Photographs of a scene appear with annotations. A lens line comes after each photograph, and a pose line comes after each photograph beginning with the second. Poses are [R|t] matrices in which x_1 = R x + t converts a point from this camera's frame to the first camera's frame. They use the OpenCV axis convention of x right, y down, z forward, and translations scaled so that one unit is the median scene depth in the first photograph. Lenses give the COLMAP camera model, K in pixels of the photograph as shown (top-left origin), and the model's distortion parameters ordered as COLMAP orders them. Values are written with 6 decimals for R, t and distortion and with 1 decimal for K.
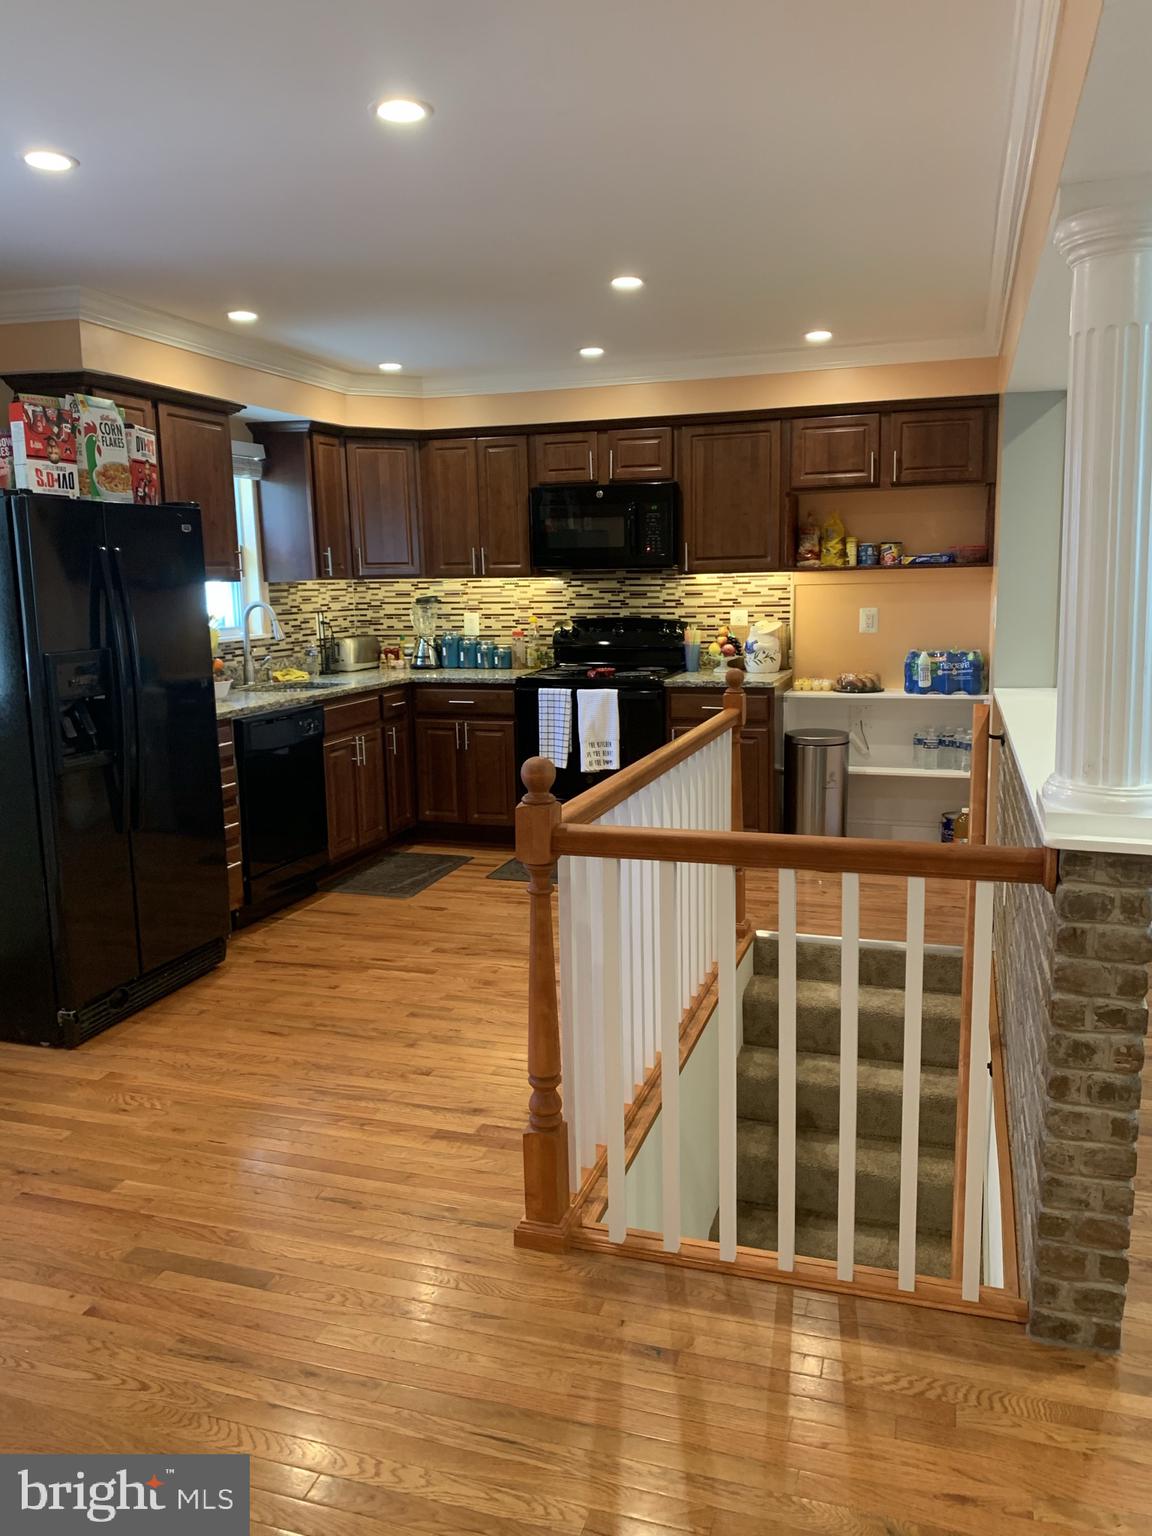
lens RADIAL K [[1165.1, 0, 569.1], [0, 1165.1, 765.1], [0, 0, 1]] dist [0.104350, -0.178337]
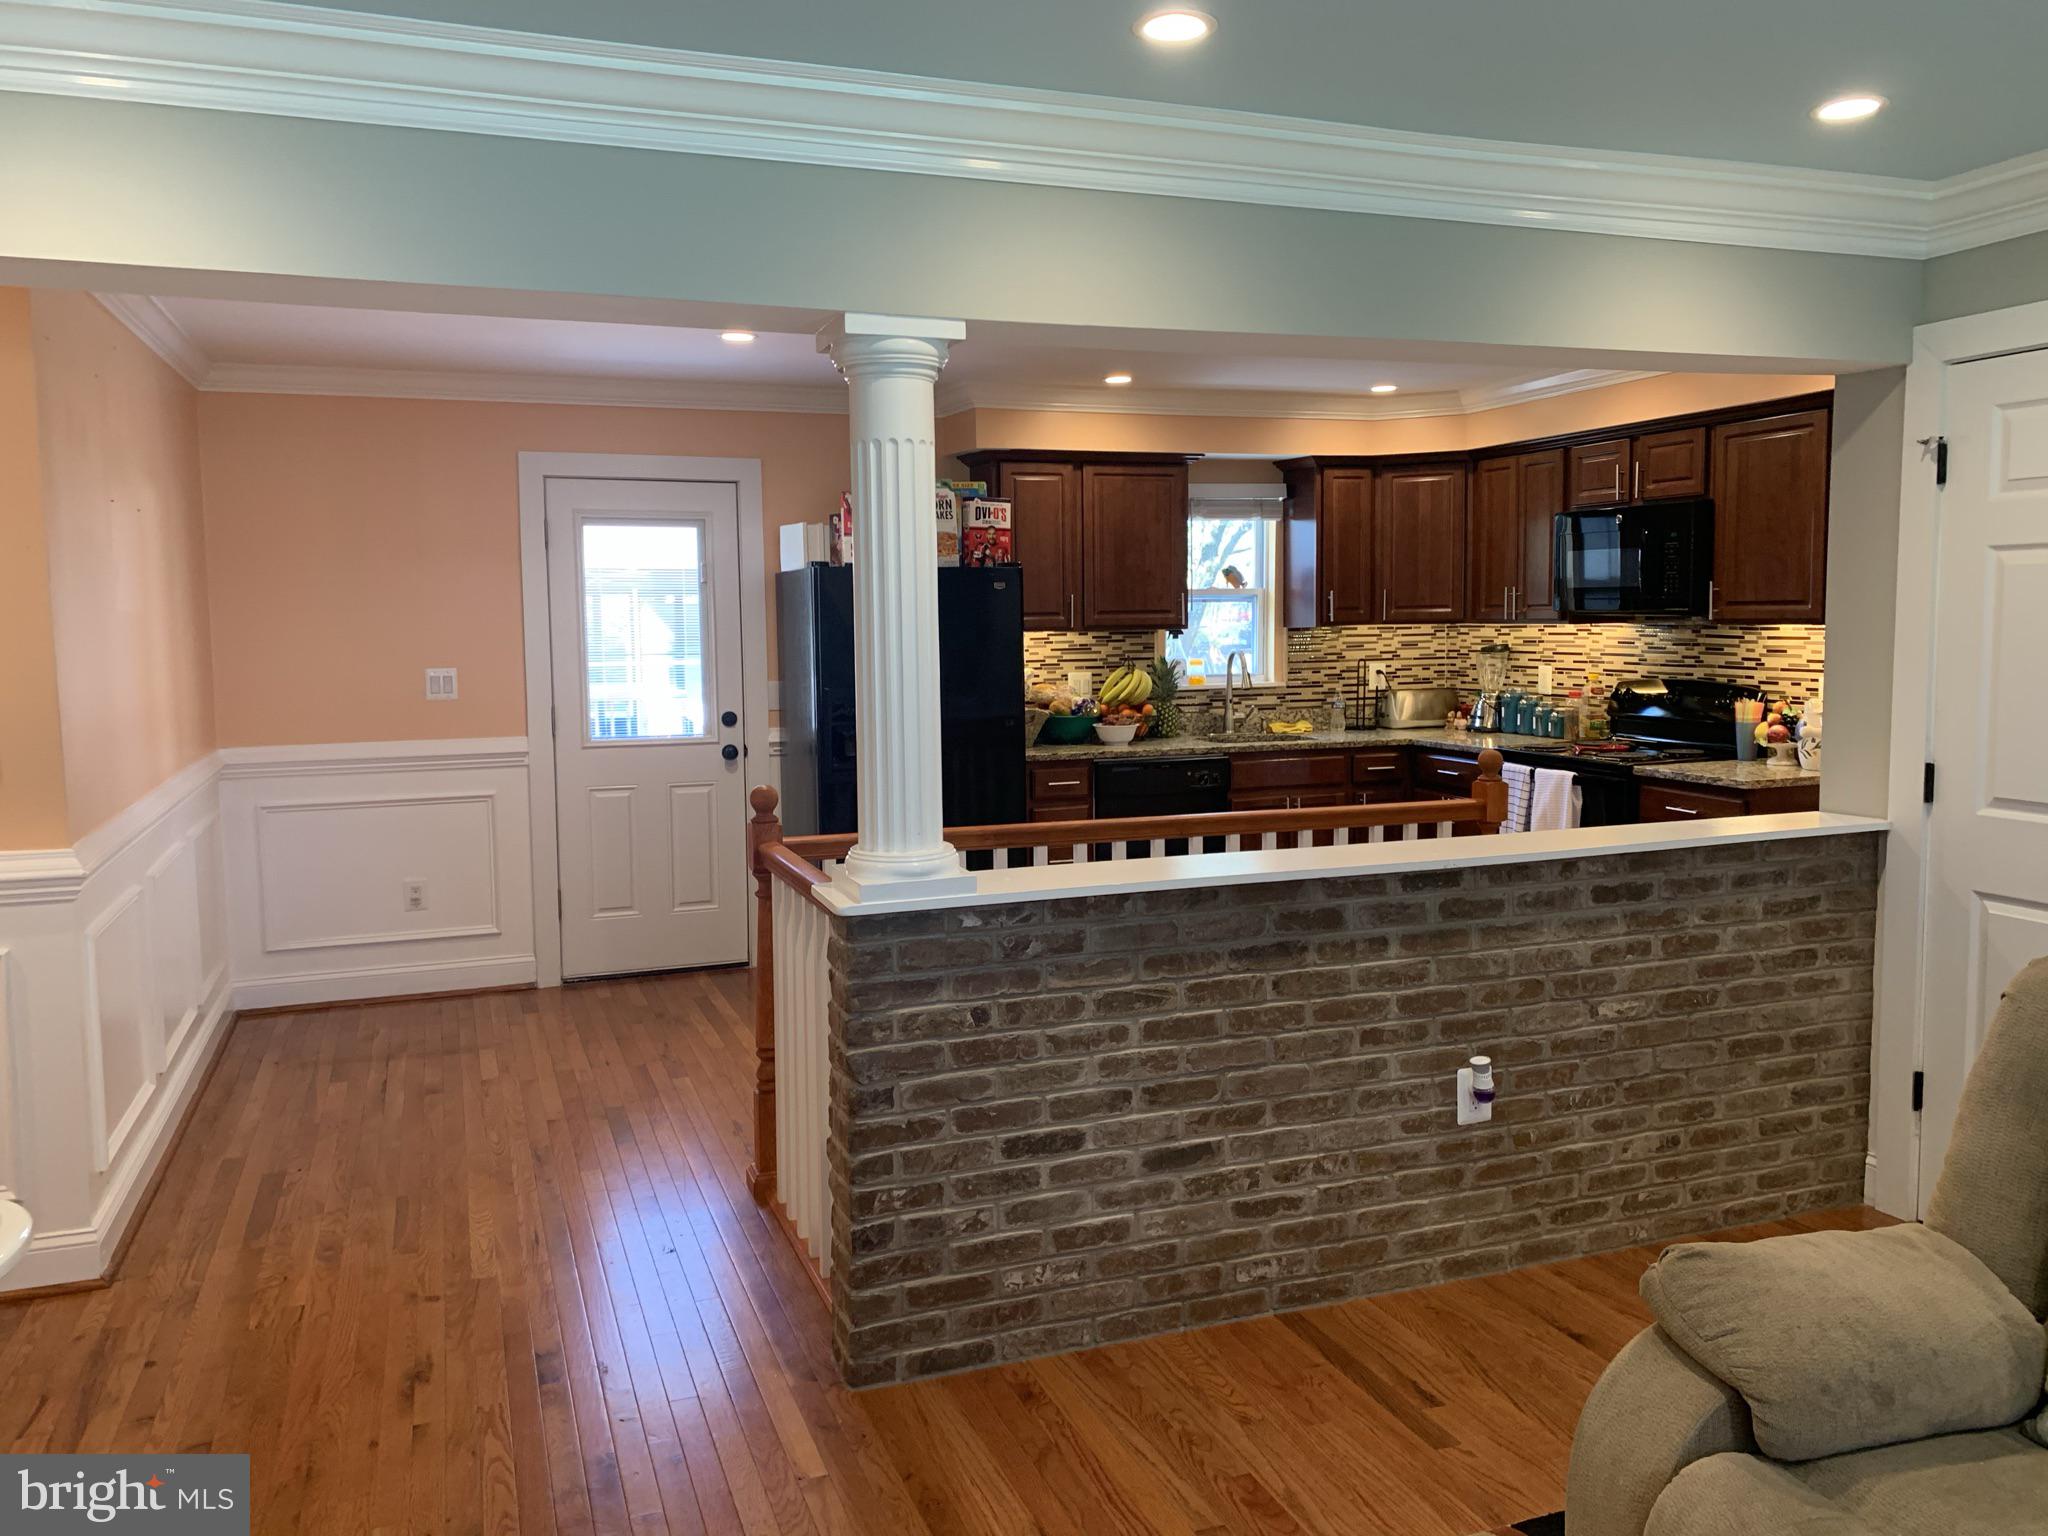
lens RADIAL K [[1553.5, 0, 1014.8], [0, 1553.5, 757.2], [0, 0, 1]] dist [0.104350, -0.178337]
pose [[0.619945, 0.084137, -0.780121, 0.622079], [-0.126239, 0.991977, 0.006667, -0.035628], [0.774423, 0.094349, 0.625593, 0.069749]]
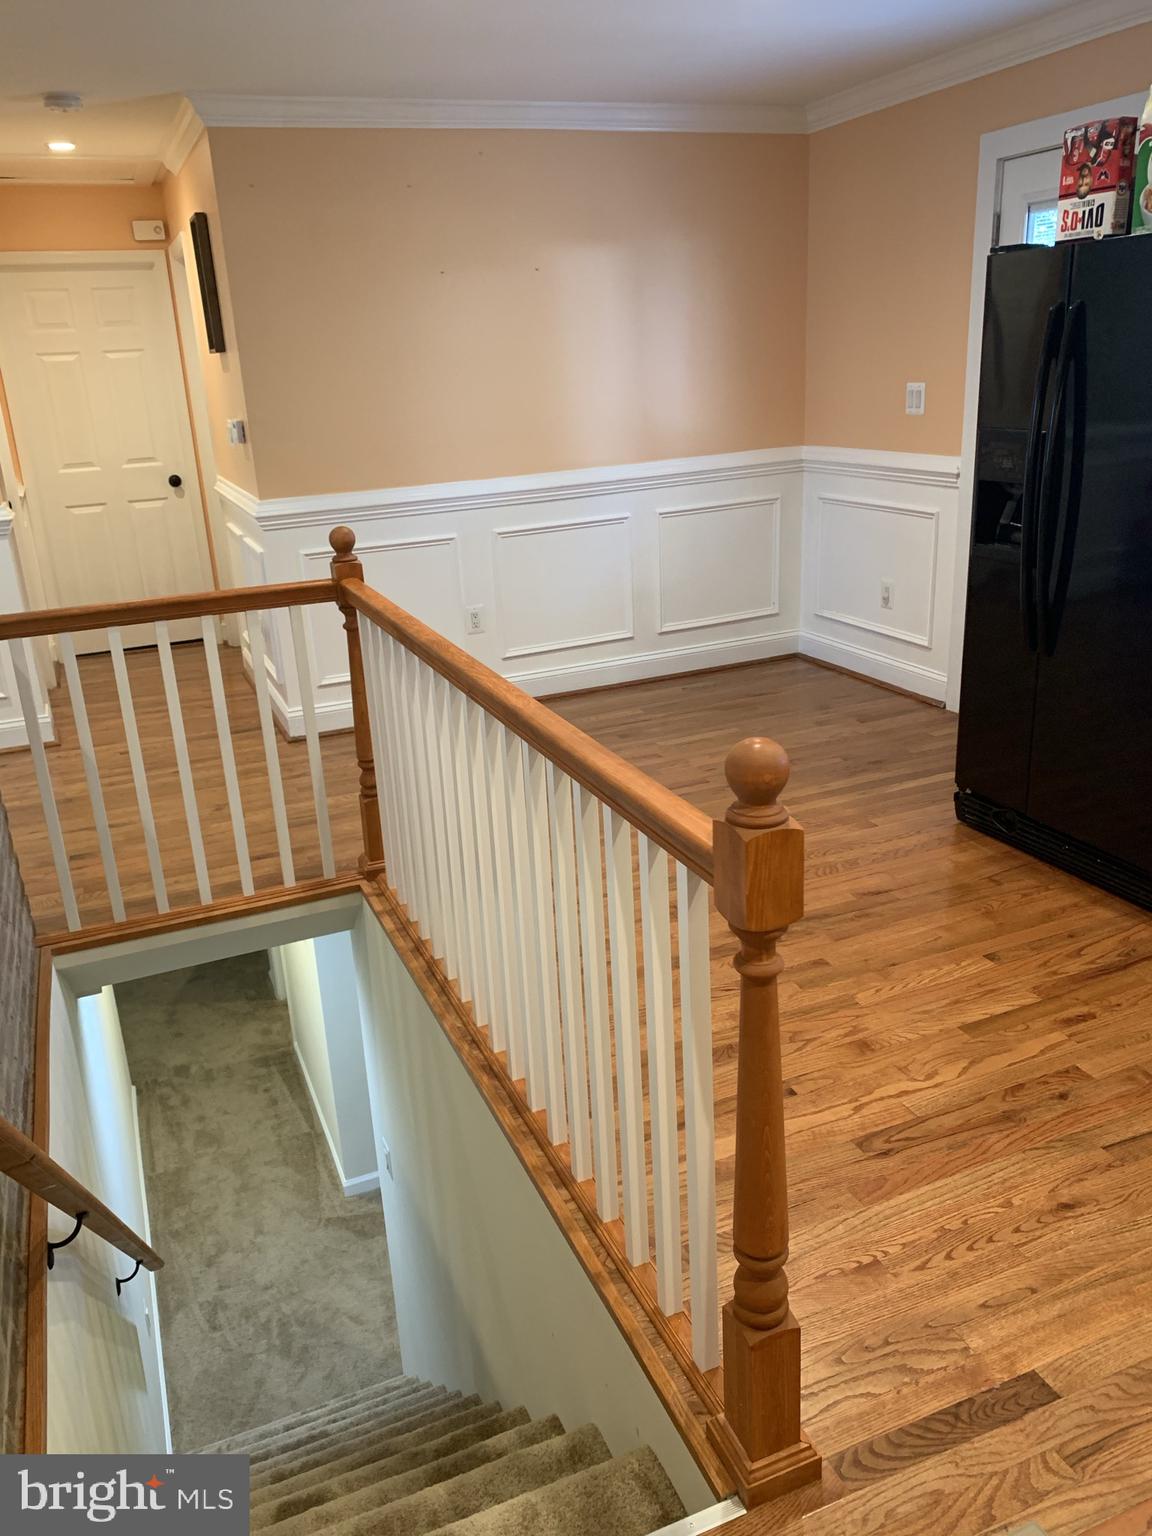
lens RADIAL K [[1175.2, 0, 578.7], [0, 1175.2, 756.6], [0, 0, 1]] dist [0.014559, -0.008662]
pose [[-0.748877, 0.264981, -0.607428, 0.285575], [-0.044386, 0.894470, 0.444920, -0.165633], [0.661221, 0.360151, -0.658087, 0.936675]]
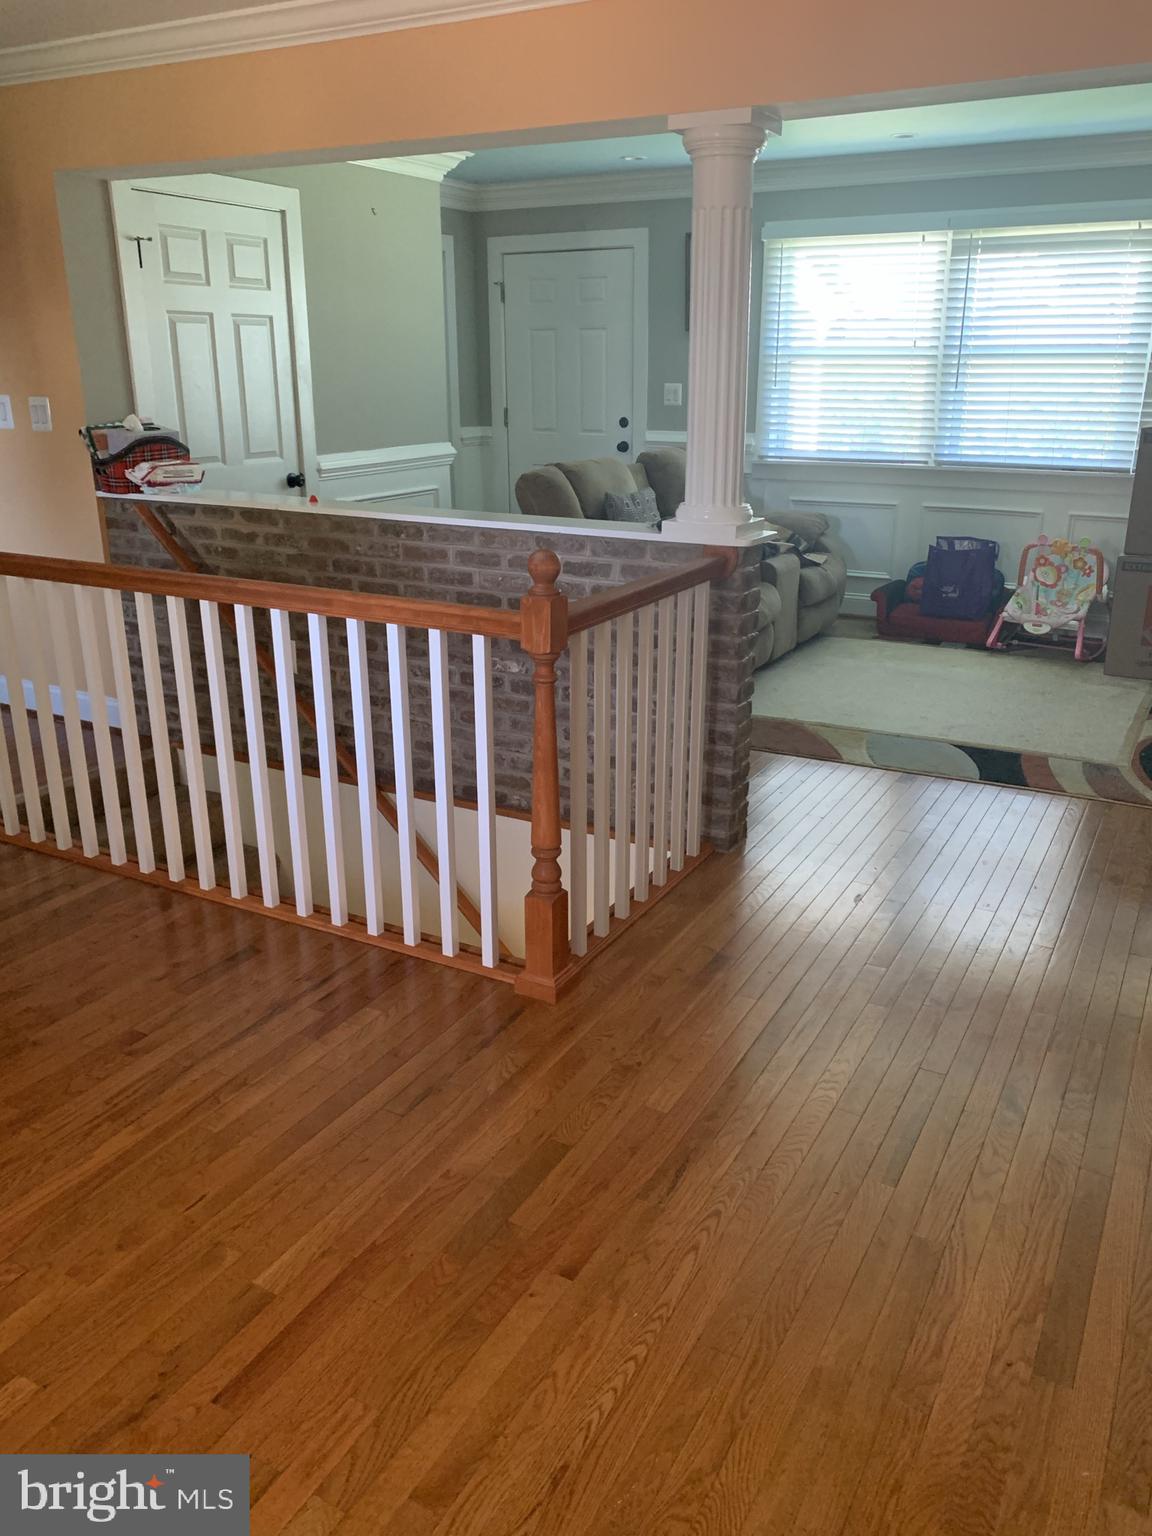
lens RADIAL K [[1166.5, 0, 581.3], [0, 1166.5, 748.8], [0, 0, 1]] dist [0.035142, -0.039340]
pose [[0.189252, -0.291168, 0.937766, -0.449782], [0.152298, 0.952171, 0.264906, -0.046463], [-0.970046, 0.092686, 0.224544, 0.324953]]
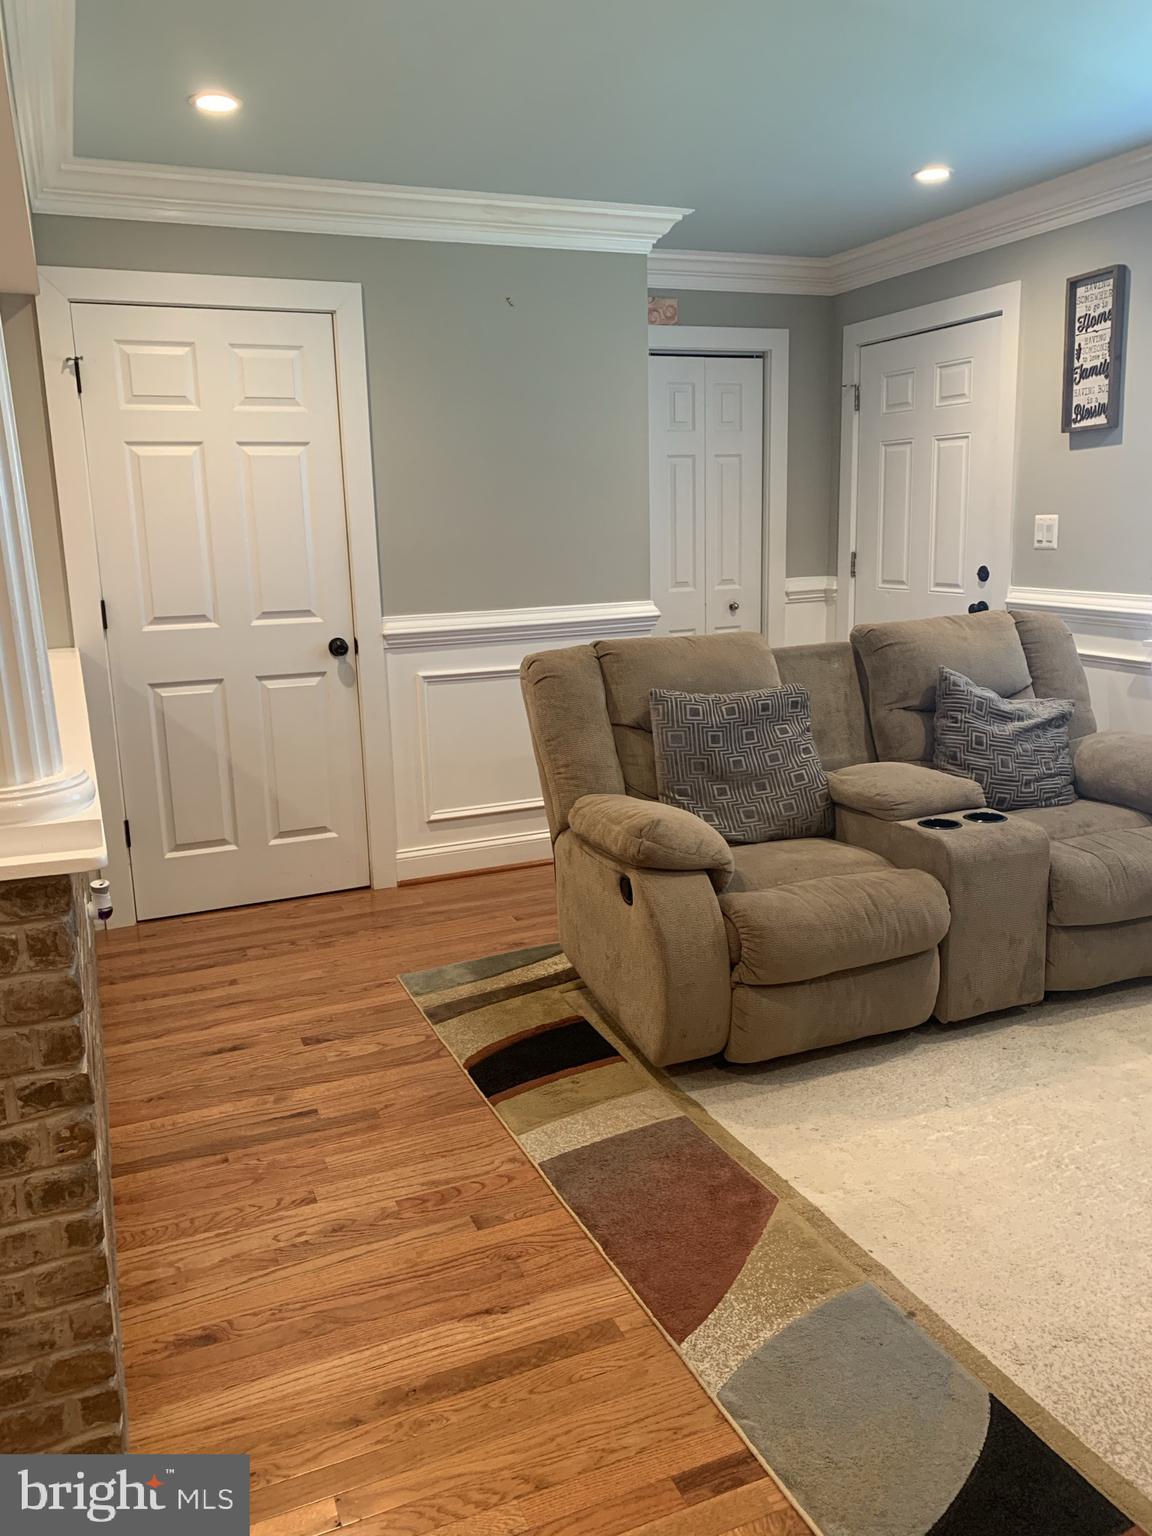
lens RADIAL K [[1175.2, 0, 578.7], [0, 1175.2, 756.6], [0, 0, 1]] dist [0.014559, -0.008662]
pose [[0.753542, -0.134706, 0.643450, 0.098832], [0.115545, 0.990683, 0.072084, -0.004504], [-0.647166, 0.020029, 0.762086, 0.079990]]
